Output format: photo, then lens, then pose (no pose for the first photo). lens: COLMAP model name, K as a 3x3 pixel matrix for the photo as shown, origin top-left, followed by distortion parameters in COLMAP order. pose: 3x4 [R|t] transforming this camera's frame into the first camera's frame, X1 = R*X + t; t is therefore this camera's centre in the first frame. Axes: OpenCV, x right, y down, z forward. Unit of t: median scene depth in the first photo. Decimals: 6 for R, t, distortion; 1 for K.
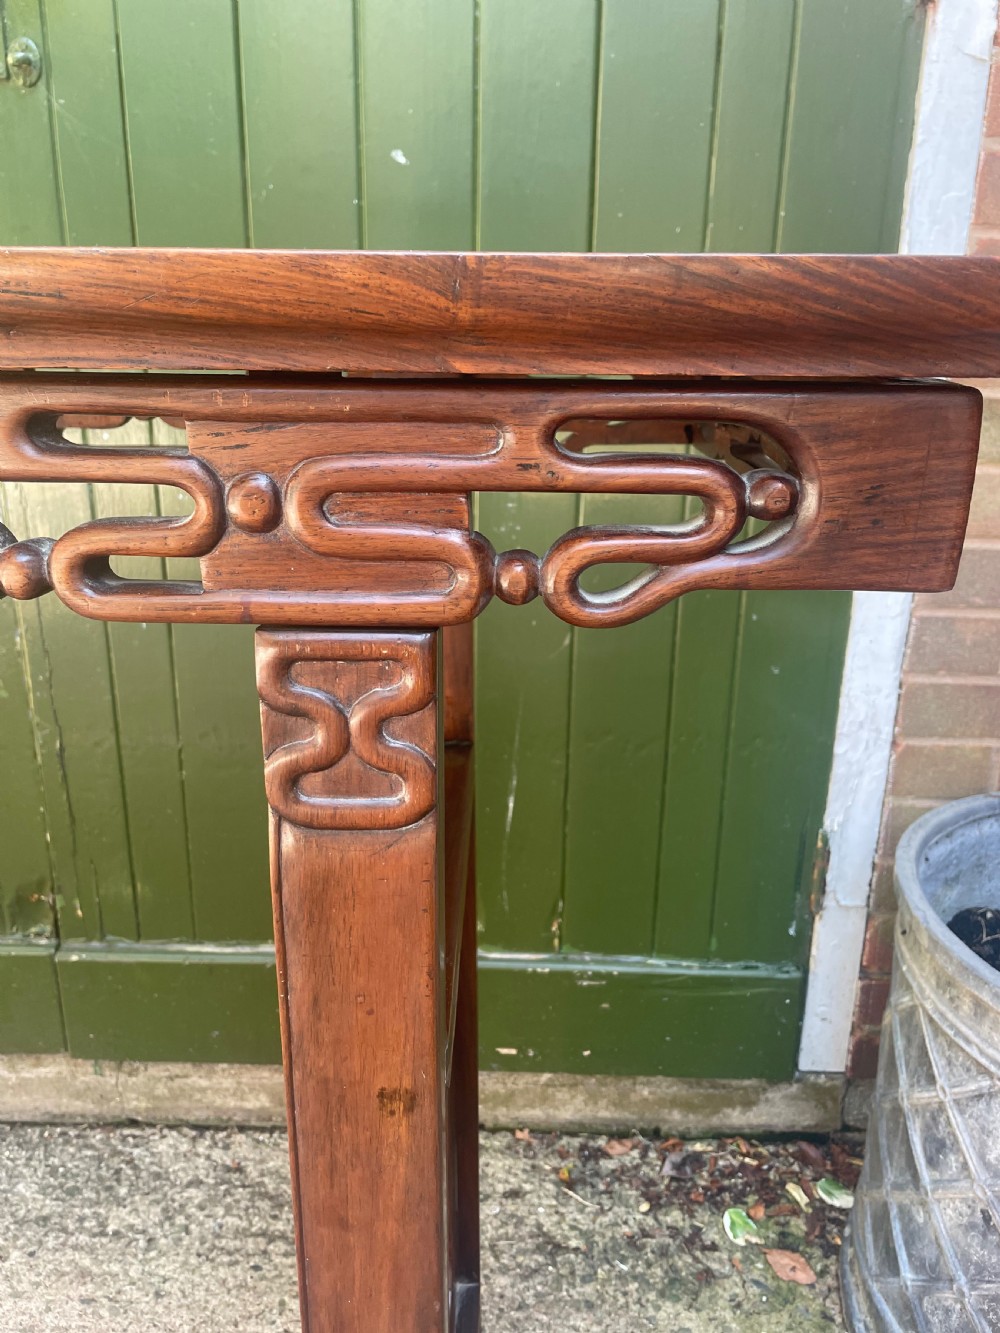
lens RADIAL K [[1022.0, 0, 494.1], [0, 1022.0, 665.2], [0, 0, 1]] dist [0.081698, -0.123904]
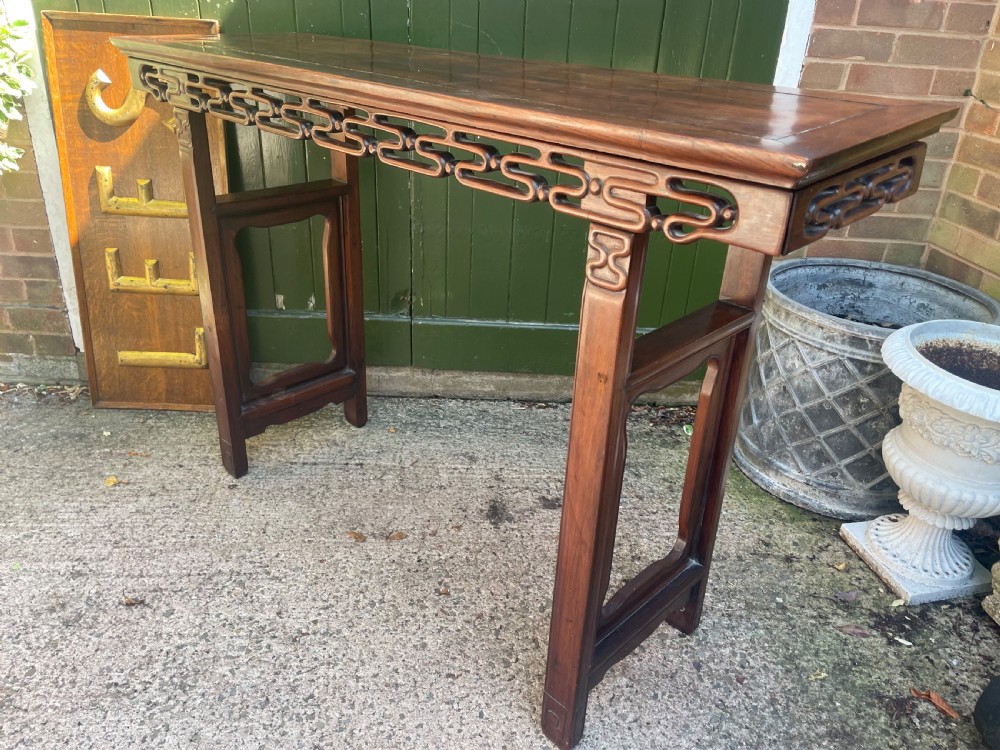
lens RADIAL K [[760.0, 0, 505.3], [0, 760.0, 366.7], [0, 0, 1]] dist [0.085849, -0.118765]
pose [[0.998879, 0.019687, 0.043046, -0.286670], [-0.025856, 0.988676, 0.147822, 0.120110], [-0.039648, -0.148769, 0.988077, -0.776892]]
